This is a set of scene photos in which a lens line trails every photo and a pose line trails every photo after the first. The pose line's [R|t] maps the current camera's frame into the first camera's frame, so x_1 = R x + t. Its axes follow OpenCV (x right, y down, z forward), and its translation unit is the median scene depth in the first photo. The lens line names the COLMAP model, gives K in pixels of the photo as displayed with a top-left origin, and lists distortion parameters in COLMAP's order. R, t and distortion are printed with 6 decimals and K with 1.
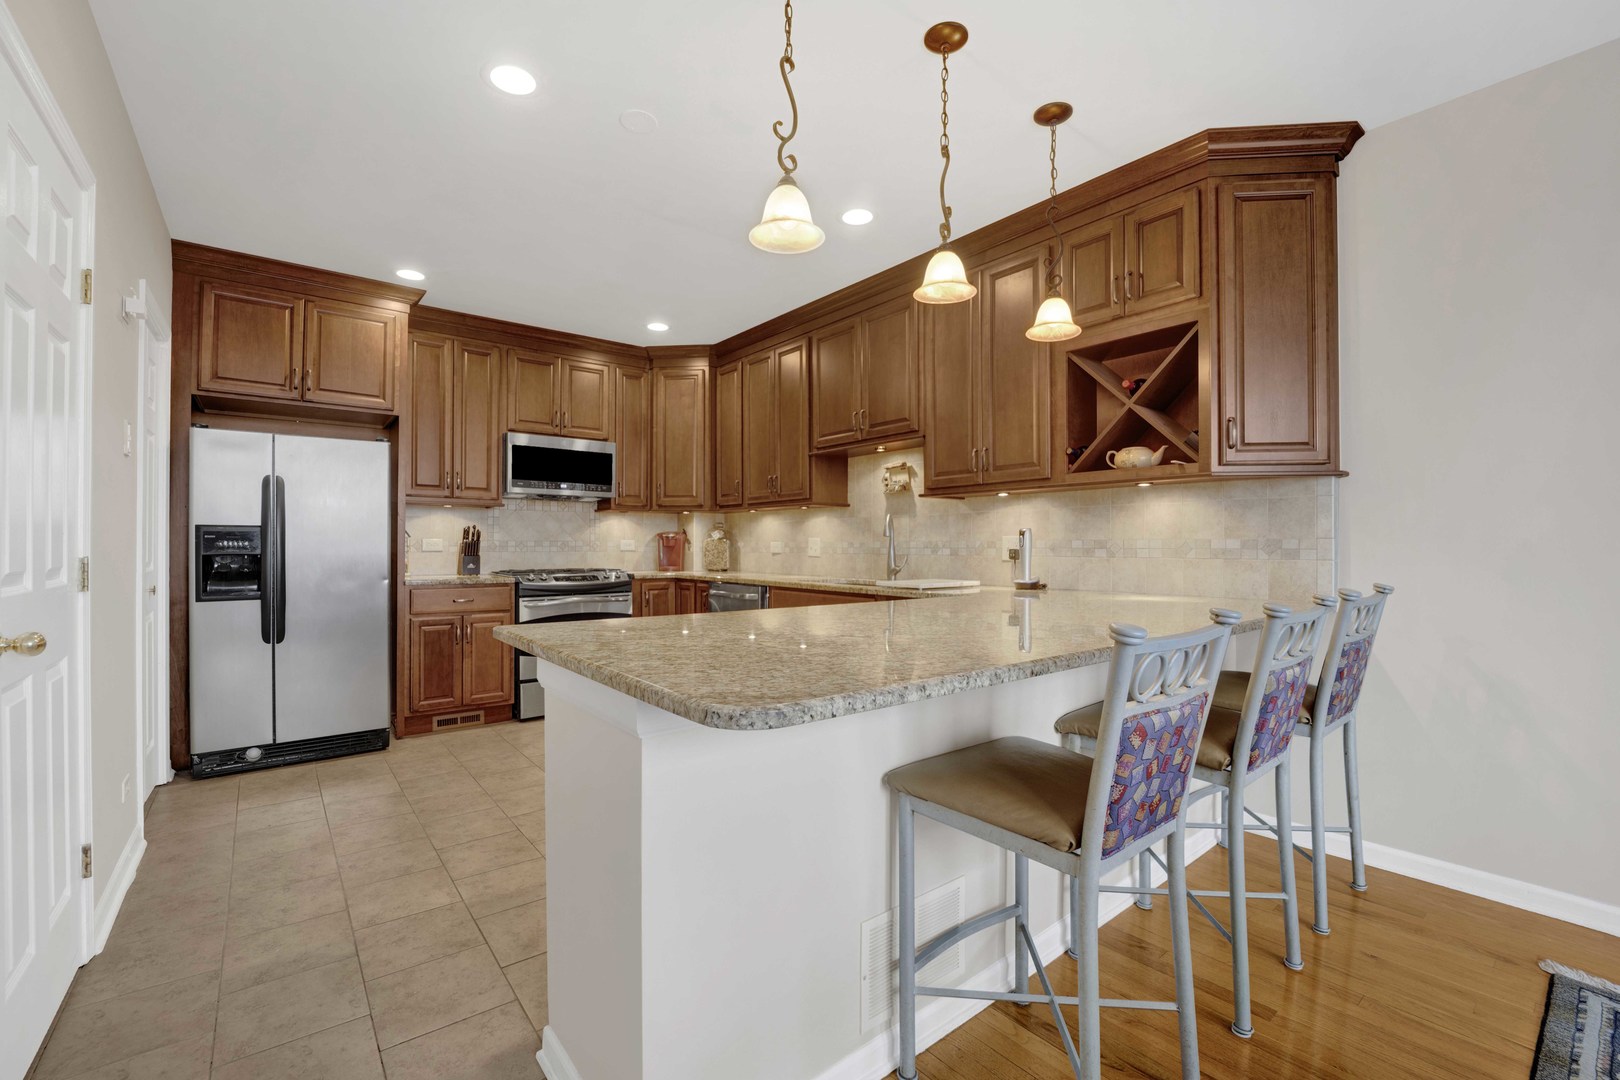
lens RADIAL K [[679.6, 0, 830.9], [0, 679.6, 540.9], [0, 0, 1]] dist [-0.024921, 0.002979]
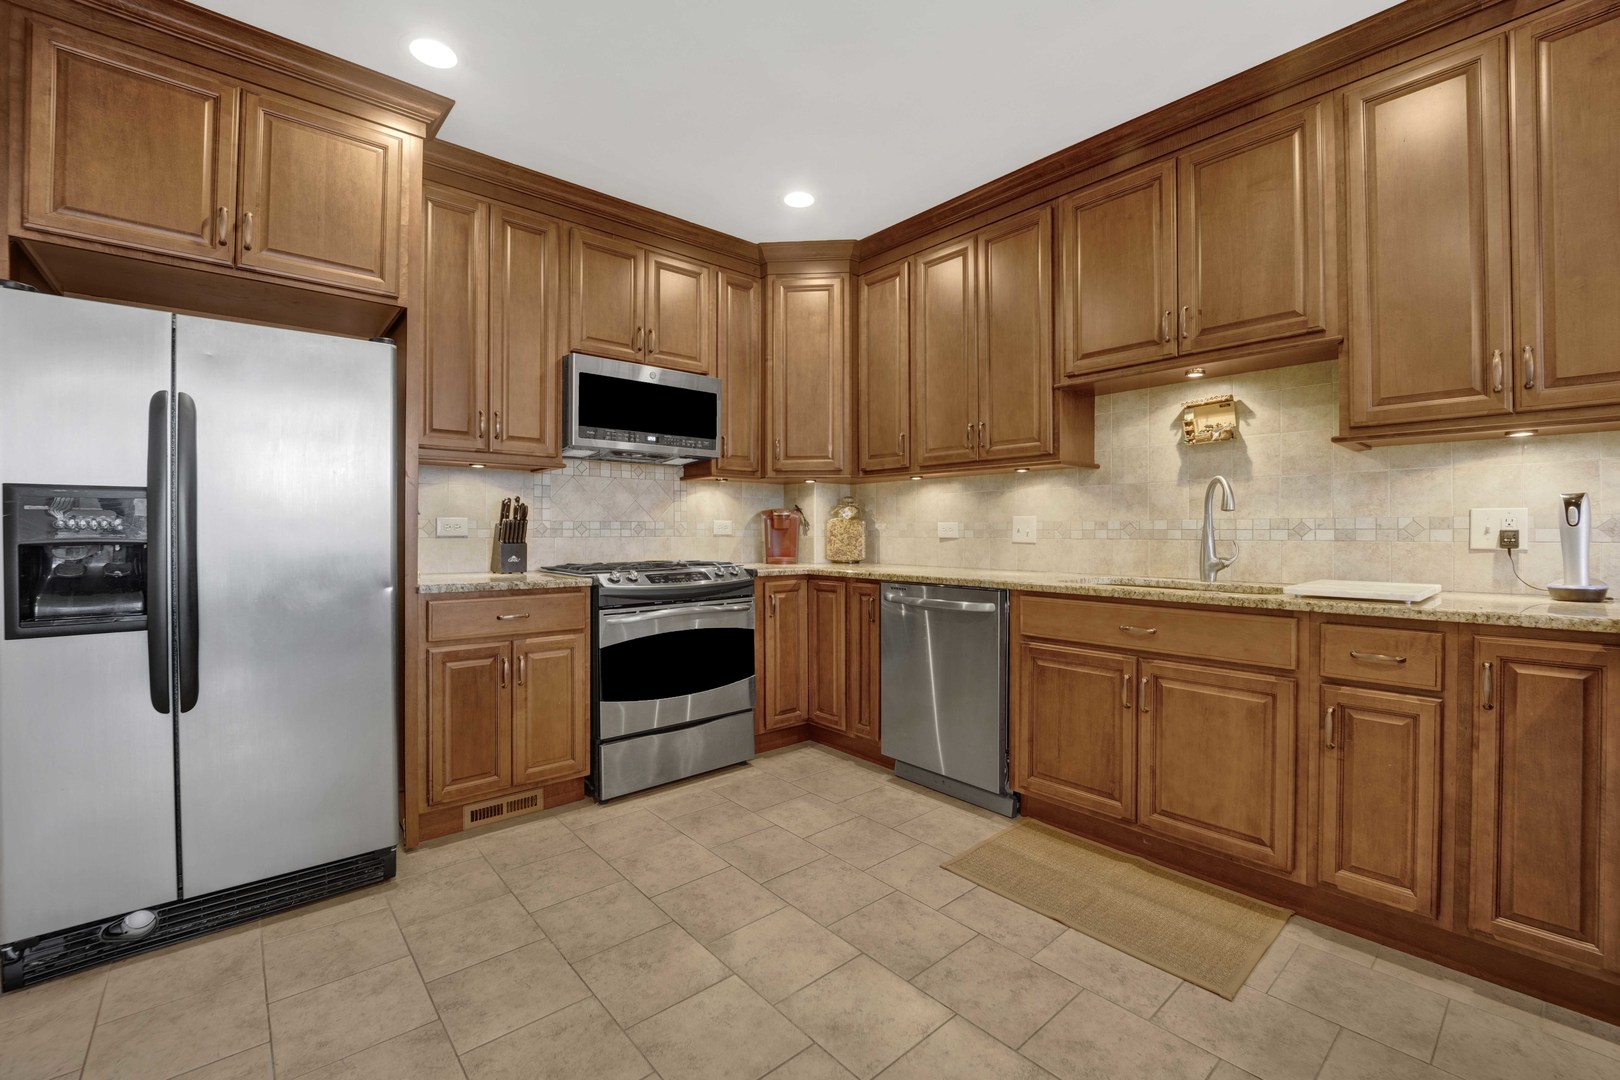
lens RADIAL K [[679.6, 0, 843.0], [0, 679.6, 528.3], [0, 0, 1]] dist [-0.024921, 0.002979]
pose [[0.998966, -0.001771, 0.045434, -0.304313], [0.001633, 0.999994, 0.003068, 0.007254], [-0.045439, -0.002991, 0.998963, 0.415790]]
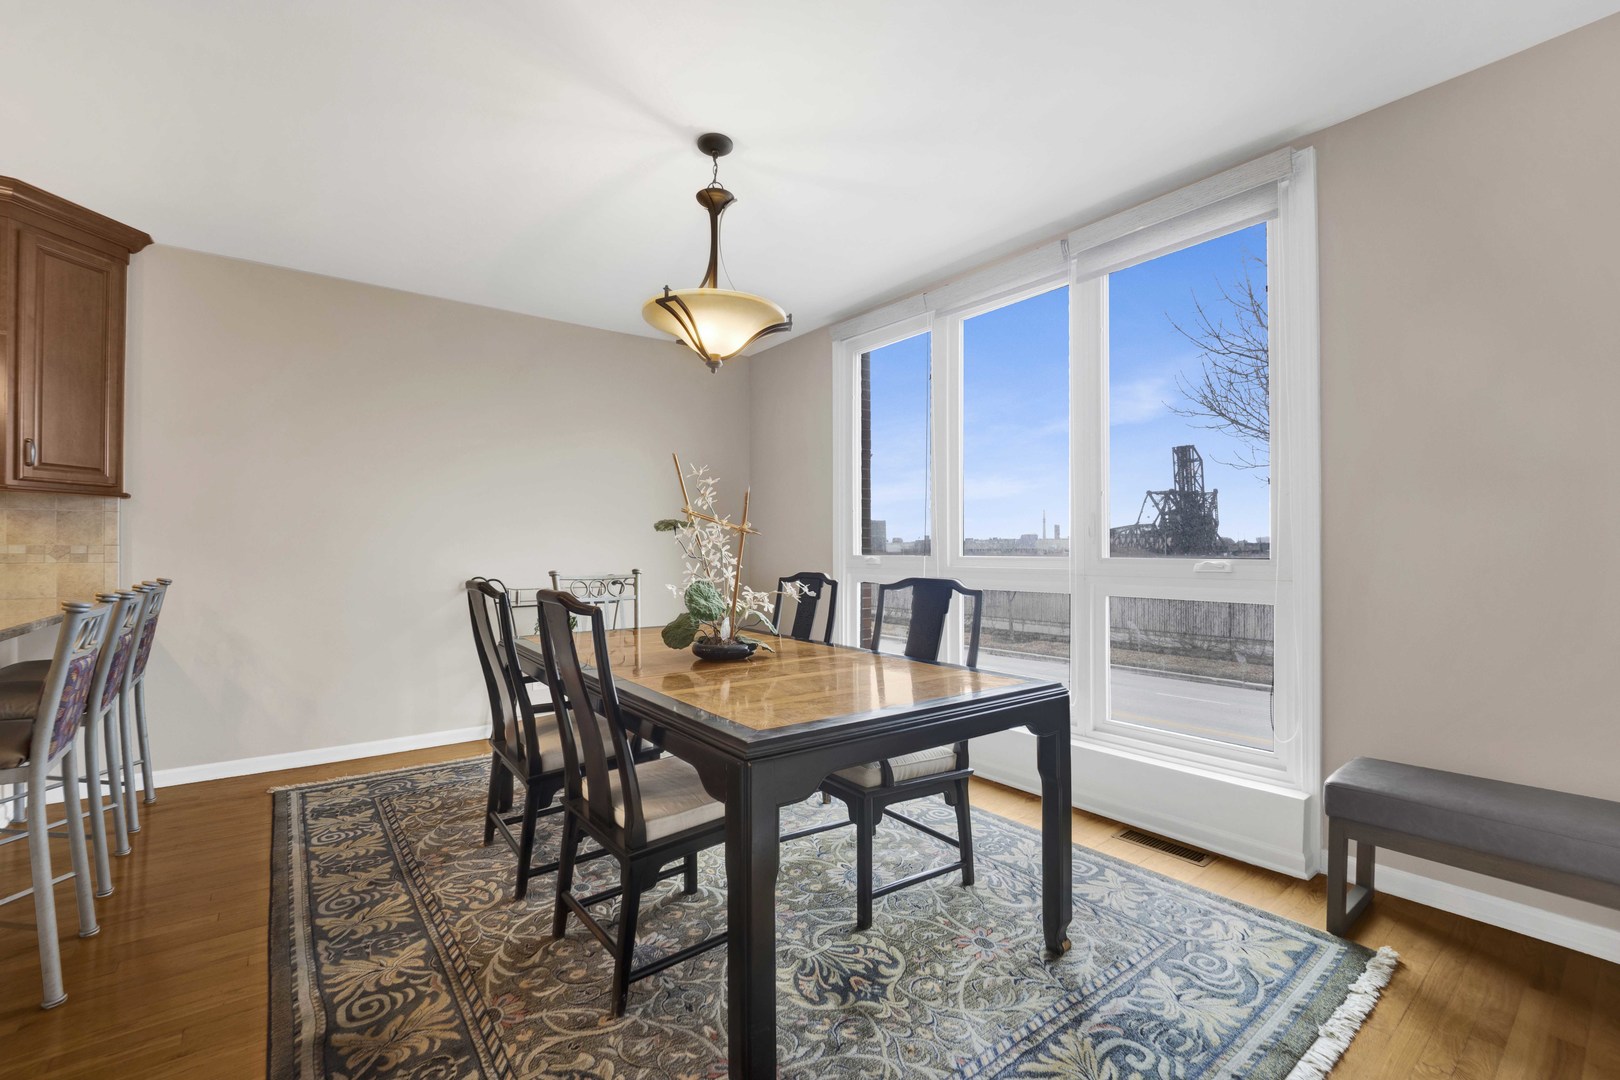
lens RADIAL K [[679.6, 0, 784.8], [0, 679.6, 552.6], [0, 0, 1]] dist [-0.024921, 0.002979]
pose [[0.036807, -0.000187, 0.999322, -0.309794], [-0.005961, 0.999982, 0.000407, 0.001087], [-0.999305, -0.005972, 0.036806, -0.209374]]
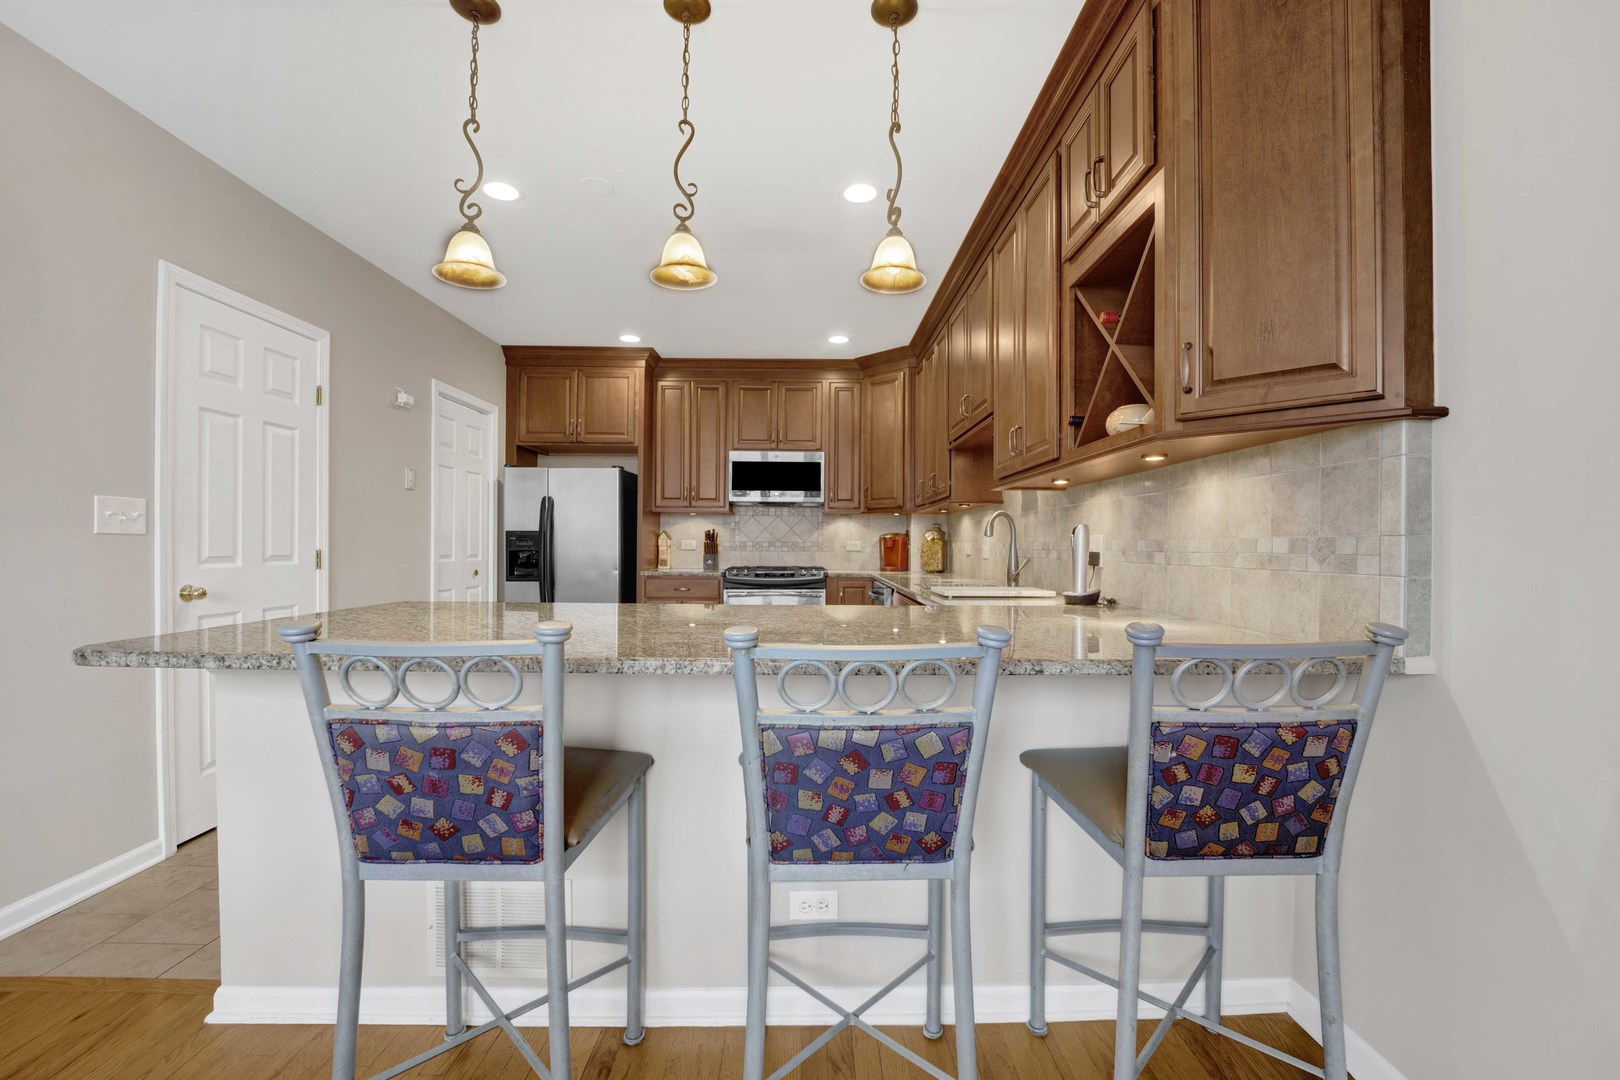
lens RADIAL K [[679.6, 0, 817.4], [0, 679.6, 548.1], [0, 0, 1]] dist [-0.024921, 0.002979]
pose [[0.788945, 0.005613, -0.614438, 0.456518], [-0.001065, 0.999969, 0.007767, 0.001601], [0.614463, -0.005473, 0.788927, 0.188232]]
